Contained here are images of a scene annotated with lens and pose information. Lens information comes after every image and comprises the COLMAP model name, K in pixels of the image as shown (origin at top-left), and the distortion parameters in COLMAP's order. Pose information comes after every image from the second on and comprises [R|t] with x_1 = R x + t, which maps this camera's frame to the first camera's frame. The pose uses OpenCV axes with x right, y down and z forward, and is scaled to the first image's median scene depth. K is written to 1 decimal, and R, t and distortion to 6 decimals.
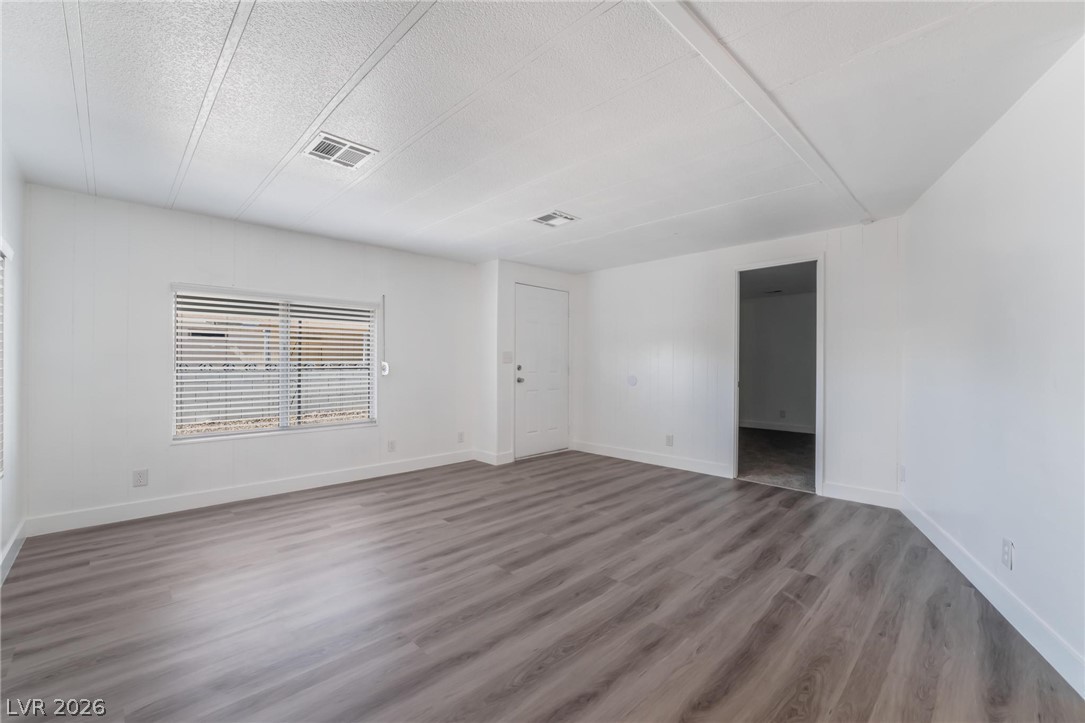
lens RADIAL K [[445.4, 0, 544.3], [0, 445.4, 365.1], [0, 0, 1]] dist [-0.001695, 0.000071]
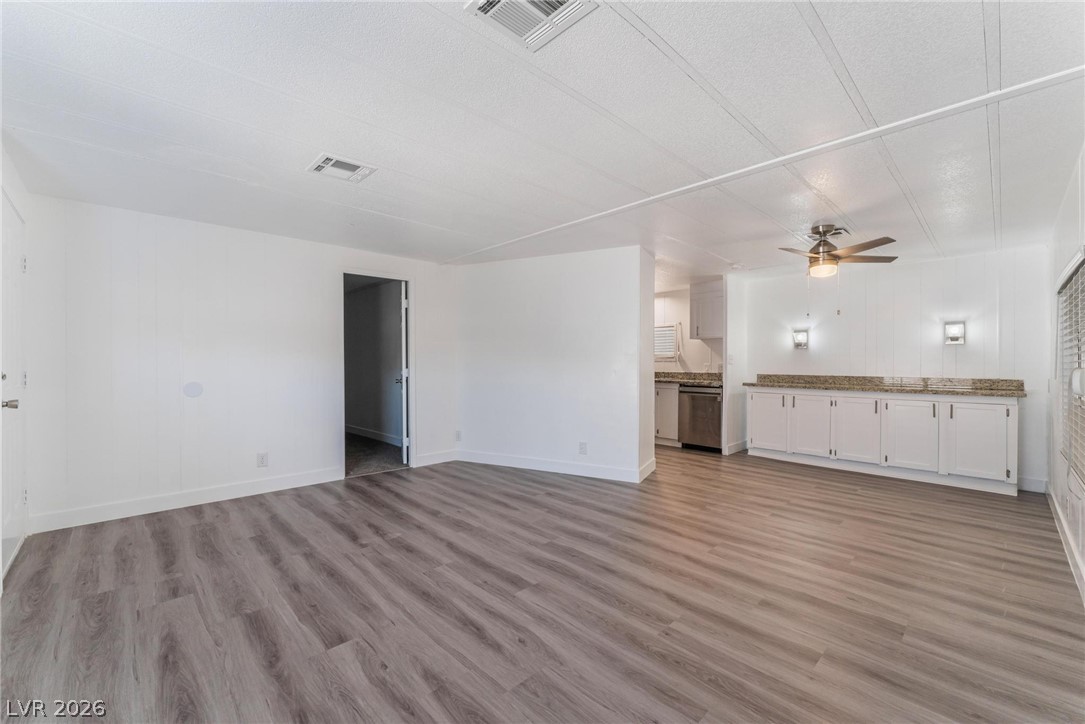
lens RADIAL K [[445.4, 0, 544.1], [0, 445.4, 362.4], [0, 0, 1]] dist [-0.001695, 0.000071]
pose [[0.012754, 0.002711, 0.999915, -0.845631], [0.001669, 0.999995, -0.002732, -0.005504], [-0.999917, 0.001703, 0.012750, 0.792837]]
